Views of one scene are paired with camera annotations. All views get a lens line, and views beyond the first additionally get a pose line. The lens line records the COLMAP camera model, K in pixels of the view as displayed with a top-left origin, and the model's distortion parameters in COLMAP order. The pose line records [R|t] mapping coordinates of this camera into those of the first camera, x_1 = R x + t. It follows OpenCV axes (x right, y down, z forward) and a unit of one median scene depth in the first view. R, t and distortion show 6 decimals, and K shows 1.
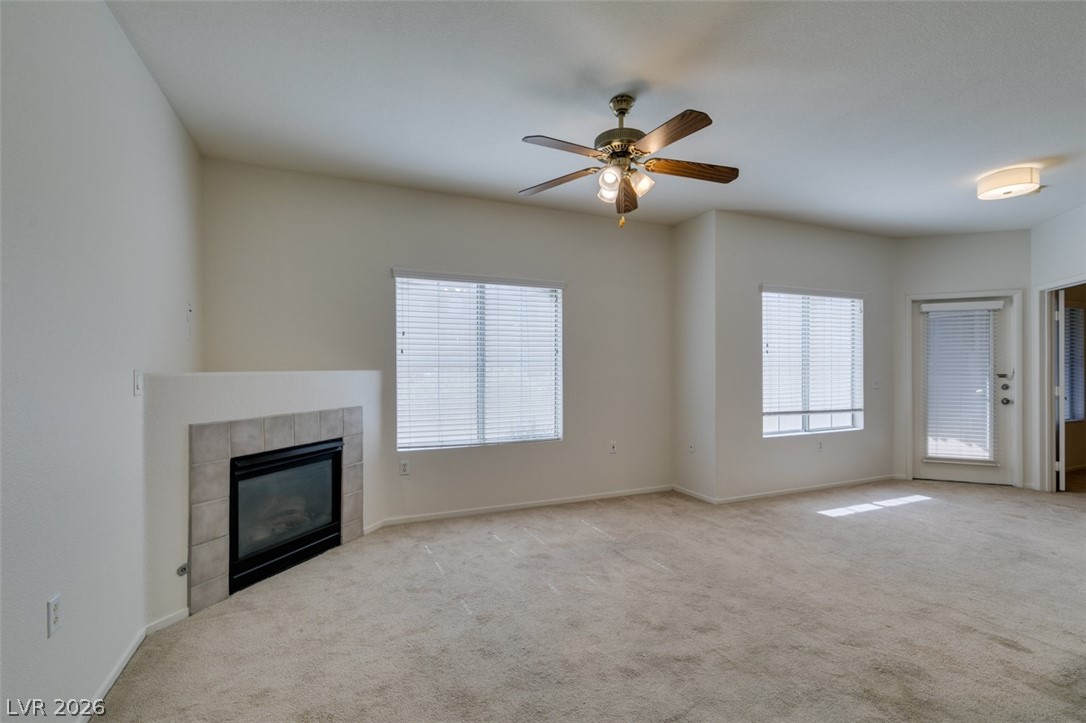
lens RADIAL K [[485.1, 0, 540.4], [0, 485.1, 369.6], [0, 0, 1]] dist [0.008443, -0.002205]
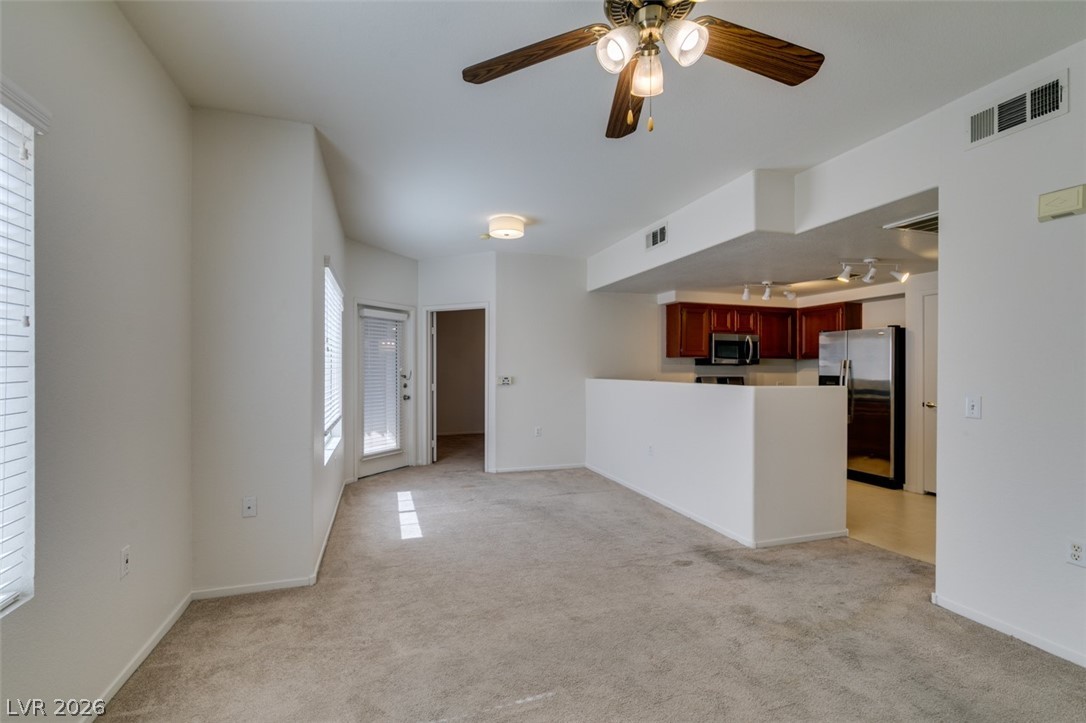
lens RADIAL K [[485.1, 0, 540.9], [0, 485.1, 365.3], [0, 0, 1]] dist [0.008443, -0.002205]
pose [[0.092319, 0.007693, 0.995700, -0.289648], [0.003422, 0.999962, -0.008044, -0.005807], [-0.995724, 0.004150, 0.092289, 0.738085]]
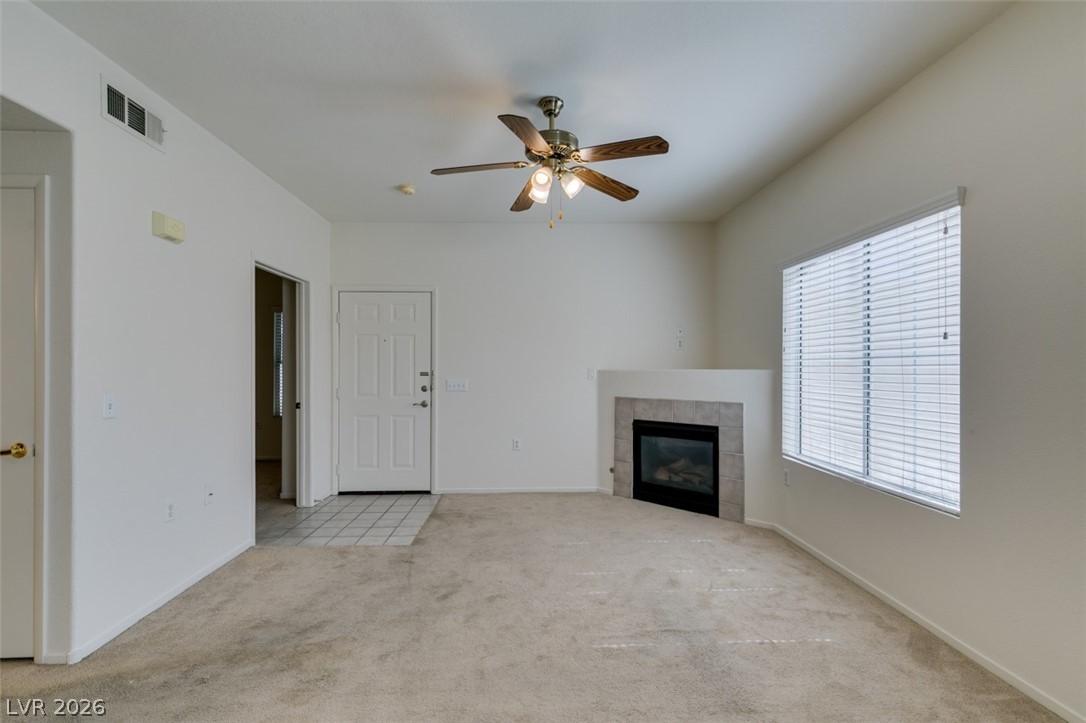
lens RADIAL K [[488.5, 0, 537.1], [0, 488.5, 367.1], [0, 0, 1]] dist [0.013187, -0.001505]
pose [[-0.368893, 0.000814, -0.929471, 0.767378], [-0.005535, 0.999980, 0.003073, -0.004564], [0.929455, 0.006278, -0.368881, 0.923260]]
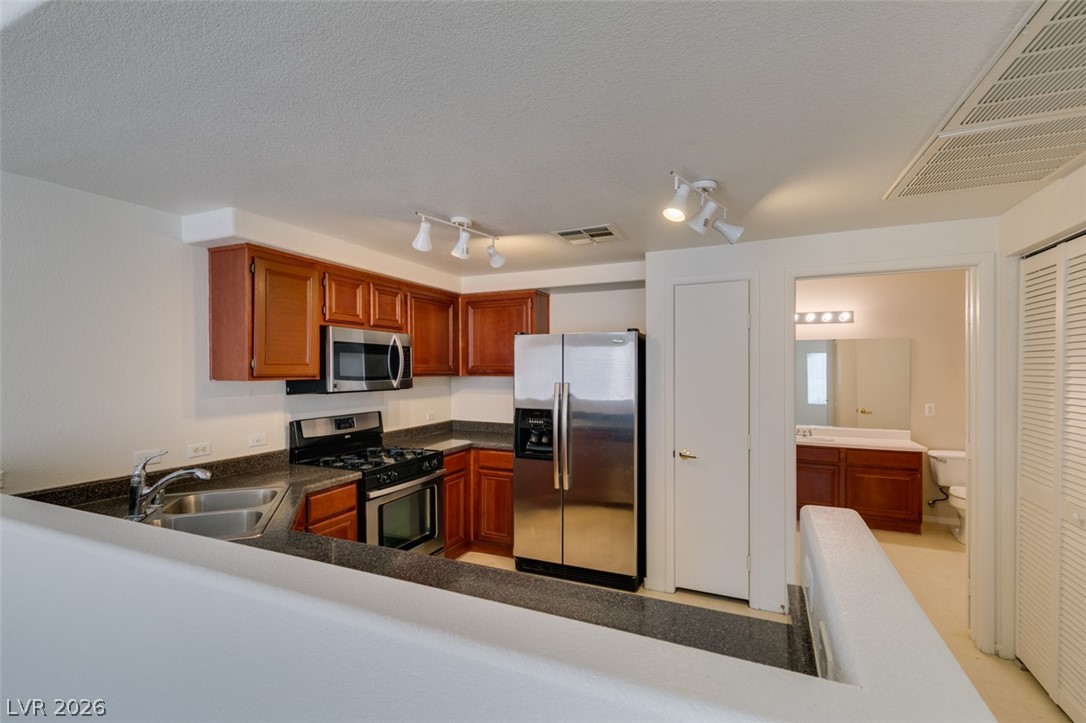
lens RADIAL K [[485.1, 0, 541.8], [0, 485.1, 371.8], [0, 0, 1]] dist [0.008443, -0.002205]
pose [[-0.670854, -0.003017, 0.741584, 0.626730], [0.009153, 0.999882, 0.012348, -0.060947], [-0.741533, 0.015071, -0.670747, 0.570168]]
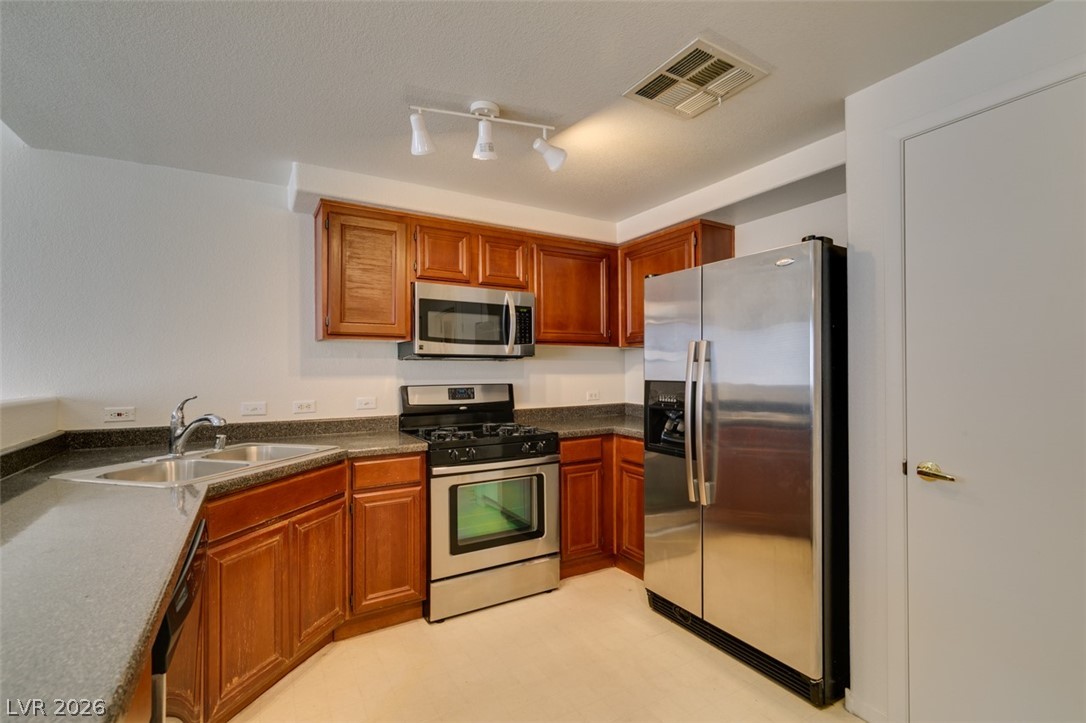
lens RADIAL K [[485.1, 0, 539.4], [0, 485.1, 368.7], [0, 0, 1]] dist [0.008443, -0.002205]
pose [[-0.113369, 0.003427, 0.993547, 0.702420], [0.012886, 0.999915, -0.001978, 0.001158], [-0.993469, 0.012579, -0.113404, 0.213560]]
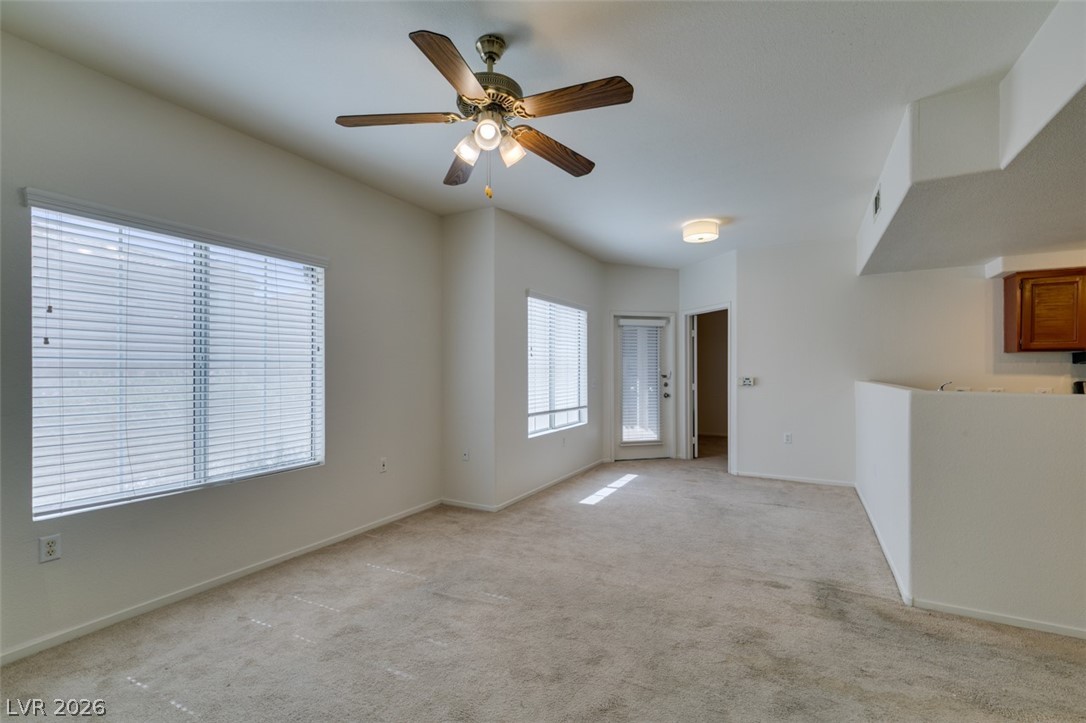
lens RADIAL K [[485.1, 0, 540.1], [0, 485.1, 368.9], [0, 0, 1]] dist [0.008443, -0.002205]
pose [[0.790769, 0.001970, 0.612112, -0.181918], [0.002014, 0.999981, -0.005821, -0.000907], [-0.612112, 0.005835, 0.790750, 0.209889]]
